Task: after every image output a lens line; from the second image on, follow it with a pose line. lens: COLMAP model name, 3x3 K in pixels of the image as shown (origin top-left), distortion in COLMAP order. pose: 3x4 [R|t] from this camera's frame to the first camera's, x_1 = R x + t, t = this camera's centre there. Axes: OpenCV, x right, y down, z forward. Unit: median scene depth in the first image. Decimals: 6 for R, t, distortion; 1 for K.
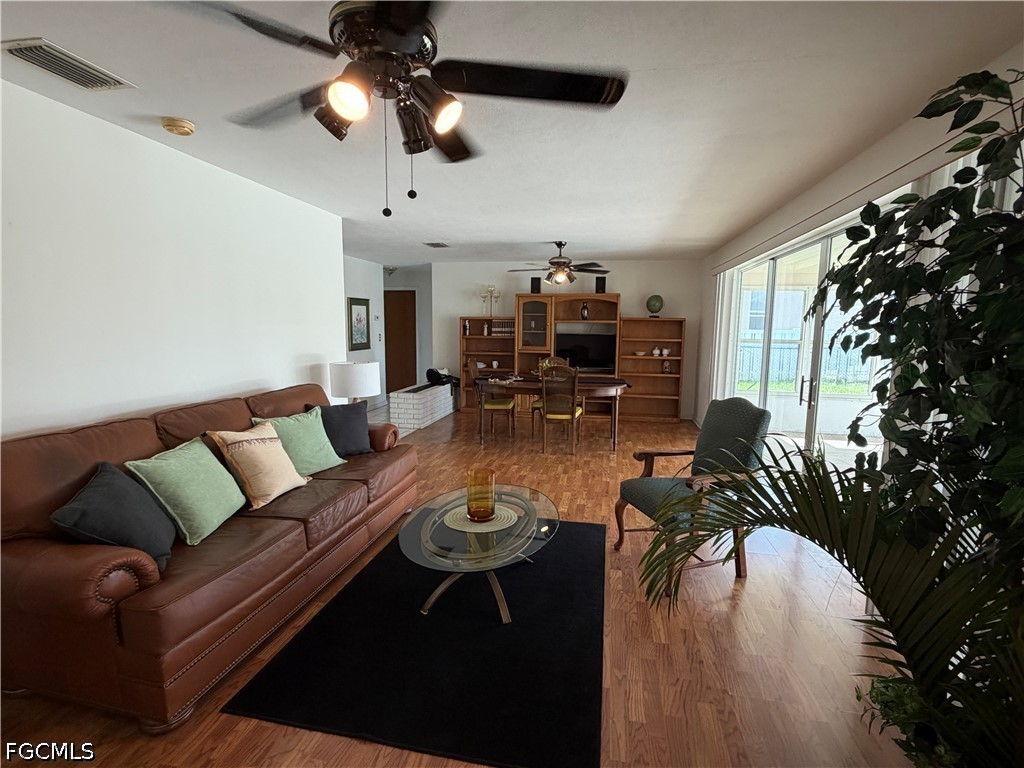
lens RADIAL K [[481.4, 0, 513.0], [0, 481.4, 386.1], [0, 0, 1]] dist [0.004396, -0.000046]
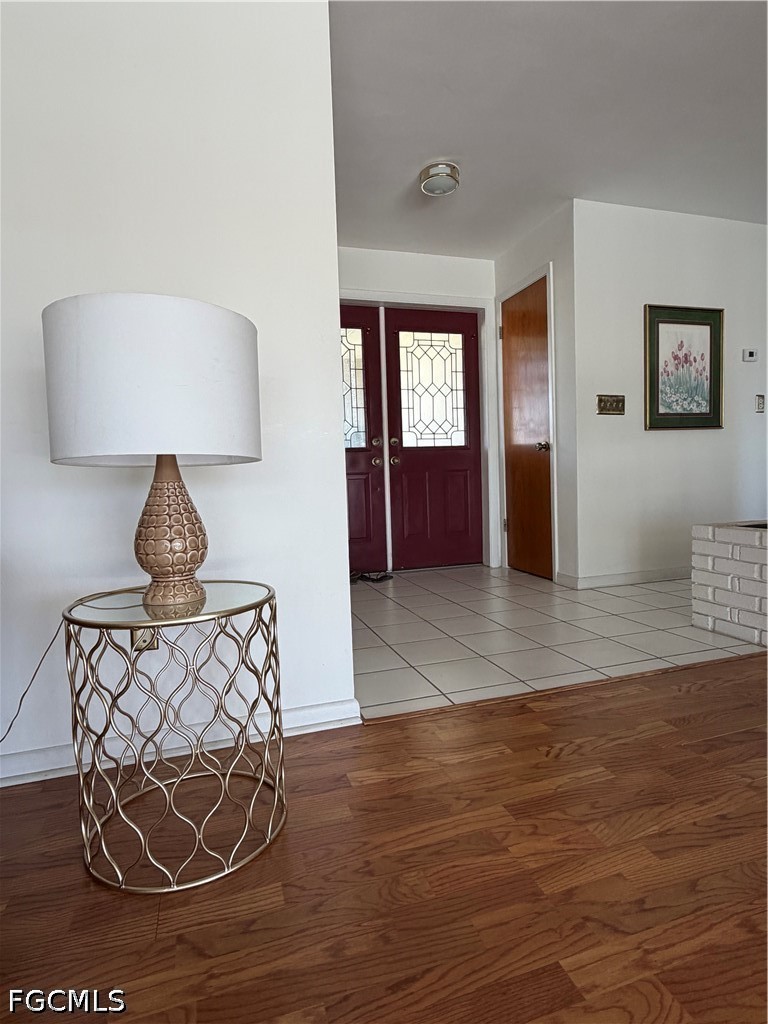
lens RADIAL K [[536.5, 0, 381.2], [0, 536.5, 509.7], [0, 0, 1]] dist [-0.002283, -0.000475]
pose [[0.469984, 0.027992, -0.882231, -0.020607], [-0.069982, 0.997532, -0.005631, 0.018731], [0.879896, 0.064387, 0.470783, 0.551439]]
